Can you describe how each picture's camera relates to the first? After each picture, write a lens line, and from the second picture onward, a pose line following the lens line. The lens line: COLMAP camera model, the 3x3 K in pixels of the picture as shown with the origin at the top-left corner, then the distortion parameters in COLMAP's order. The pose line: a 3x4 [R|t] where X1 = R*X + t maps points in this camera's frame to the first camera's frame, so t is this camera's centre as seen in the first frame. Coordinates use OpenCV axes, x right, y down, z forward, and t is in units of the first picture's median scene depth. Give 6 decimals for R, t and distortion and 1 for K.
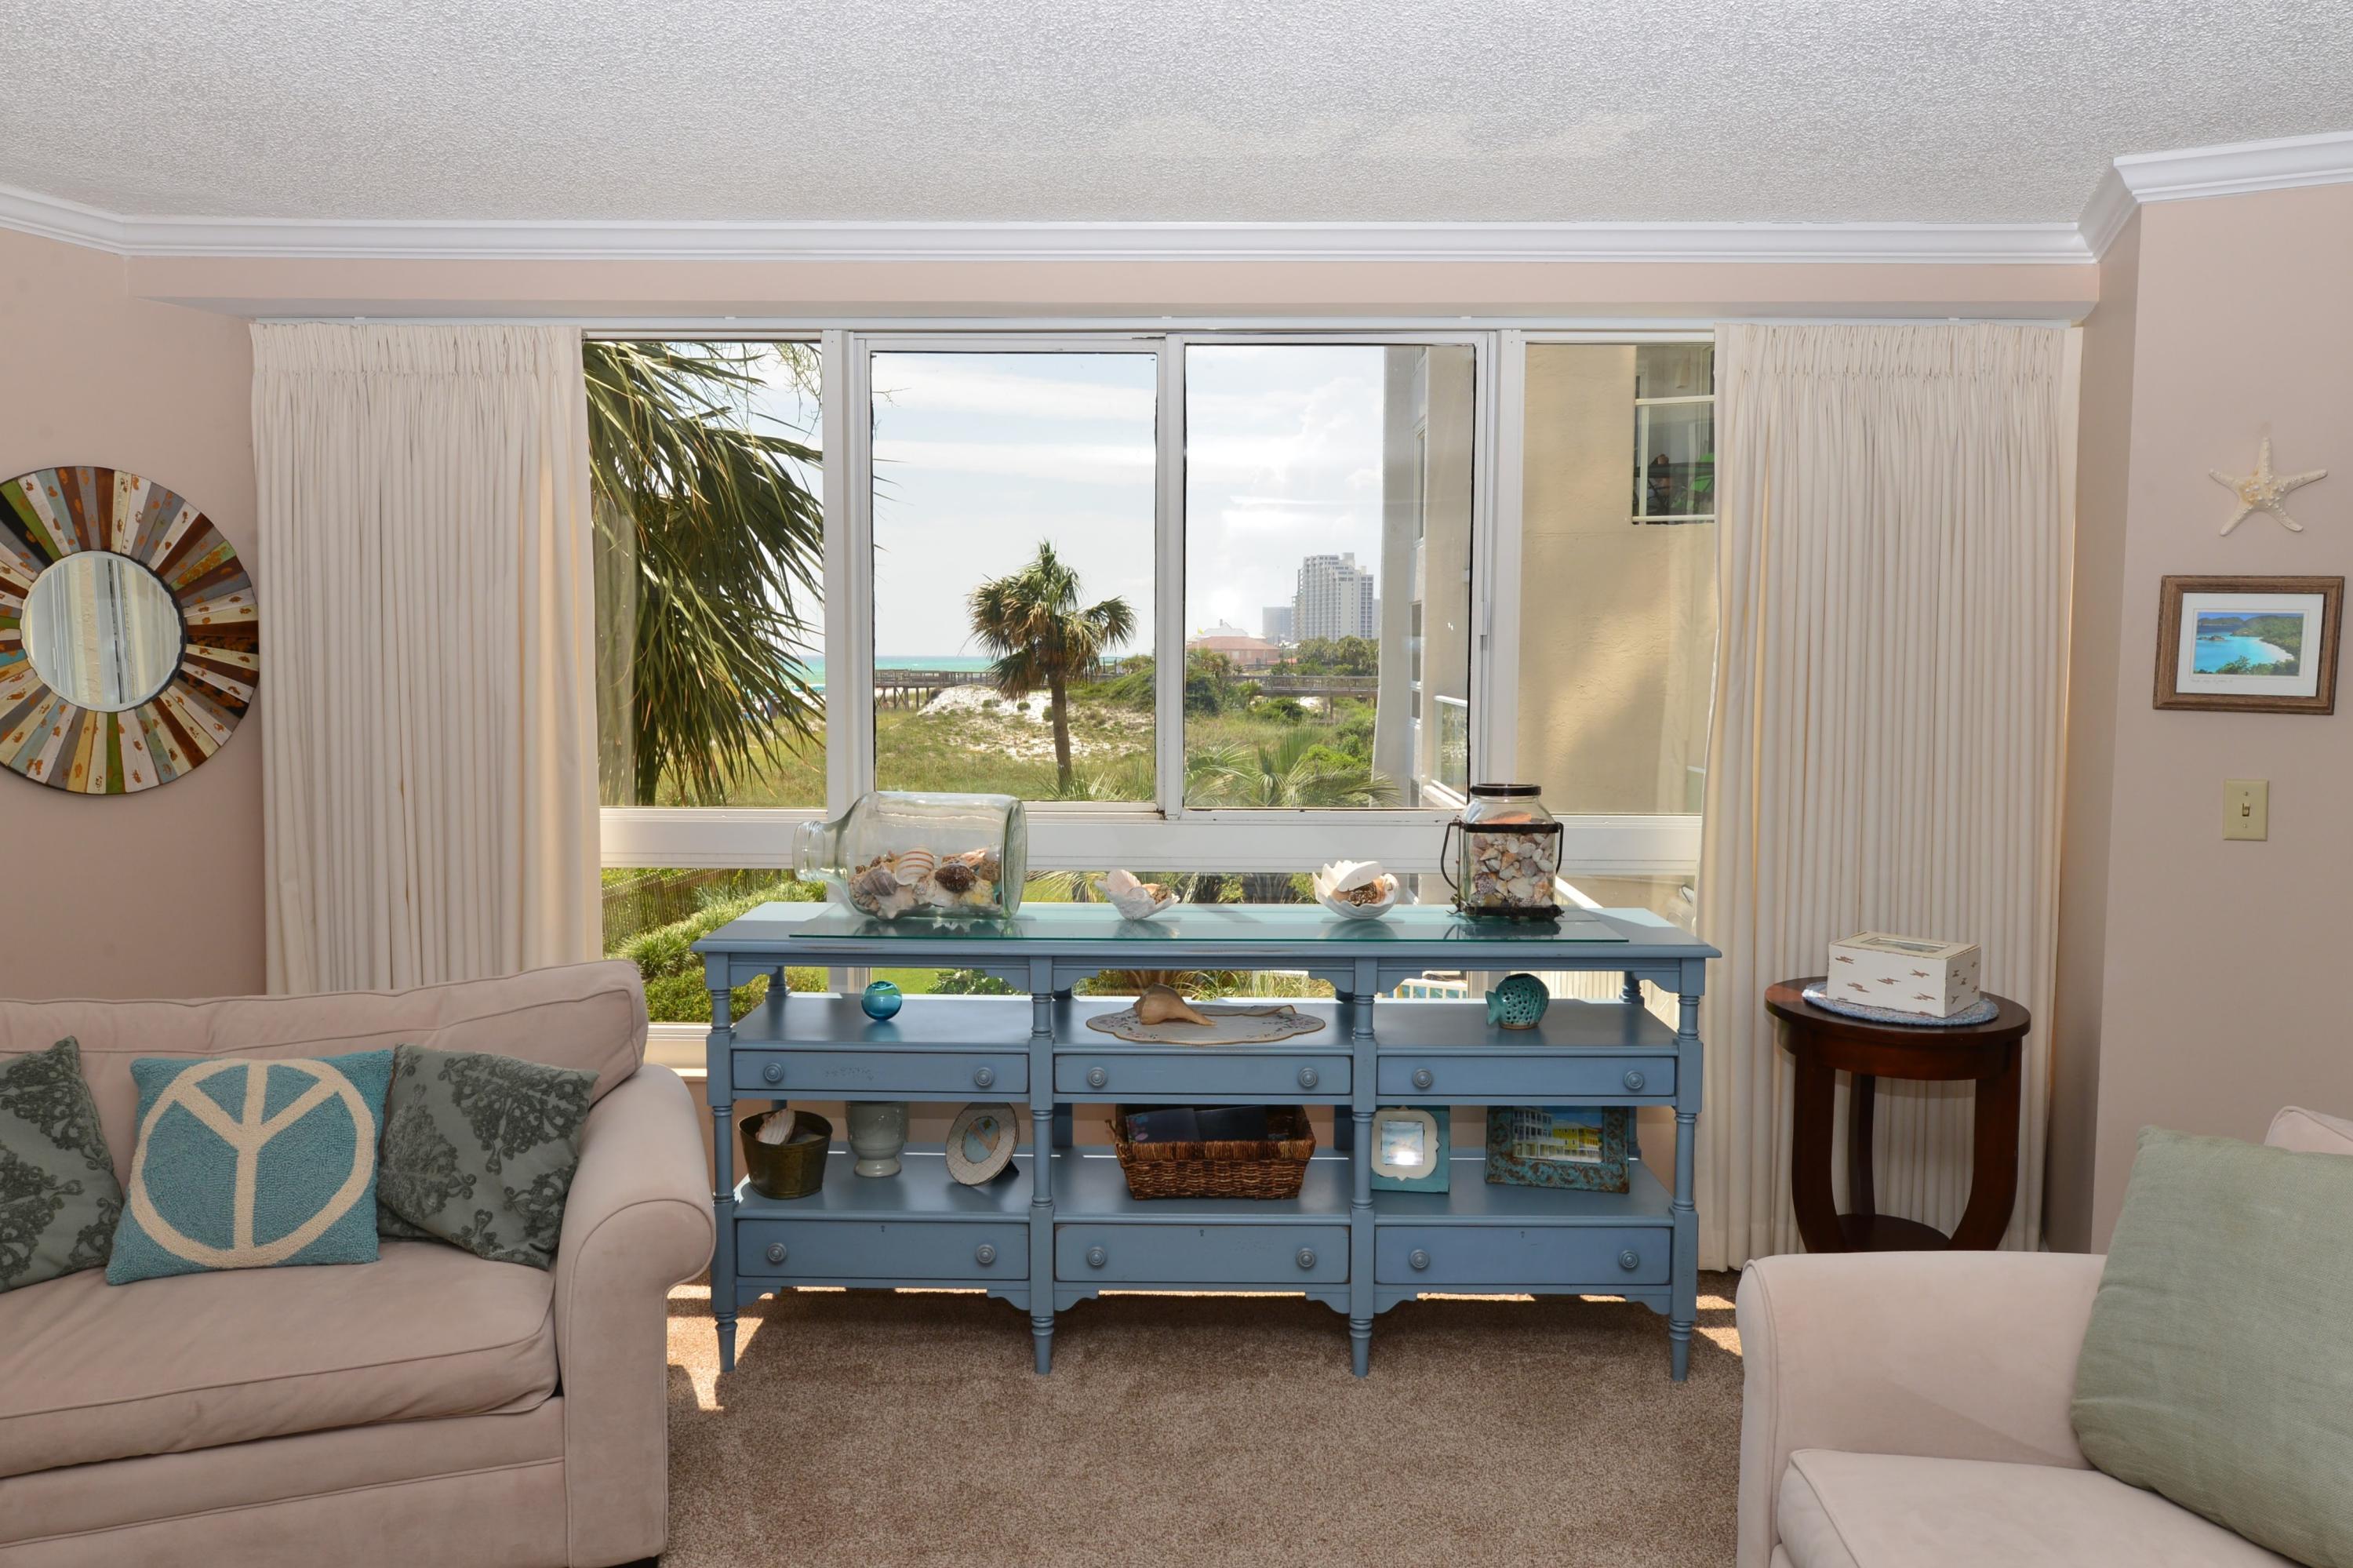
lens RADIAL K [[1549.6, 0, 1200.5], [0, 1549.6, 773.6], [0, 0, 1]] dist [-0.001772, -0.000862]
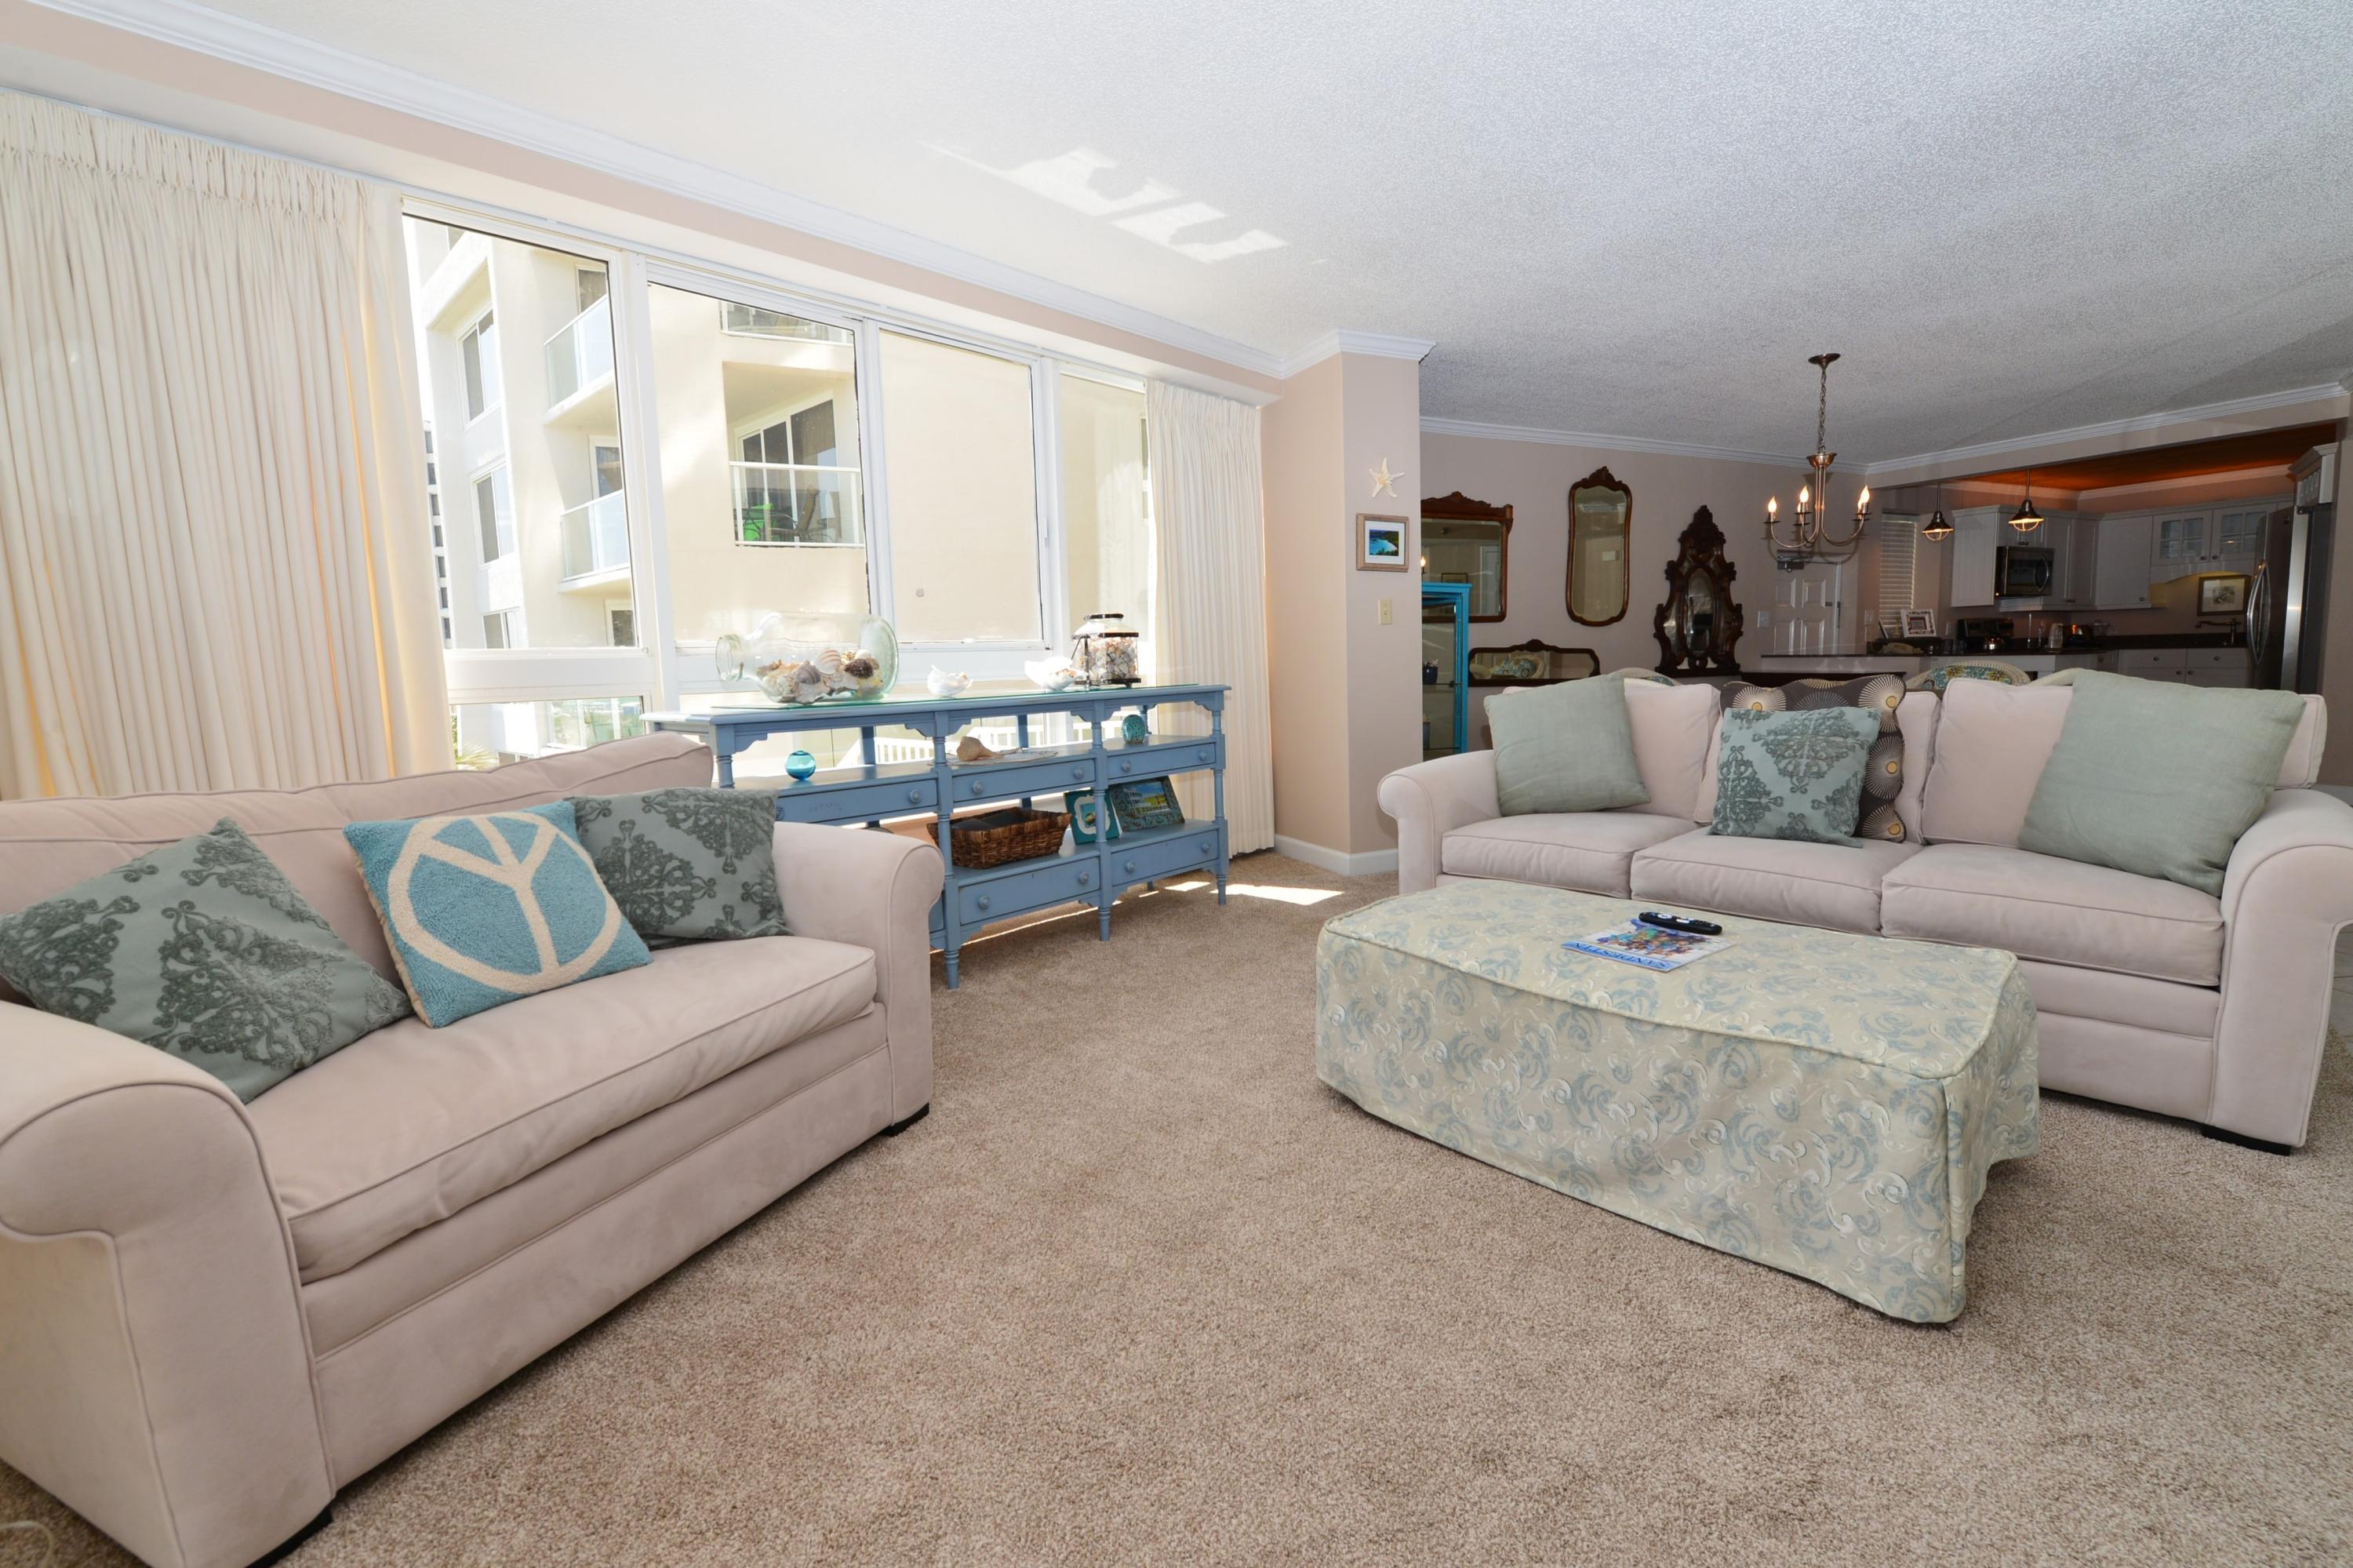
lens RADIAL K [[986.4, 0, 1185.8], [0, 986.4, 771.3], [0, 0, 1]] dist [-0.013668, -0.004148]
pose [[0.663058, -0.107651, 0.740787, -0.641576], [0.095272, 0.993694, 0.059128, 0.134938], [-0.742481, 0.031371, 0.669132, 0.167614]]
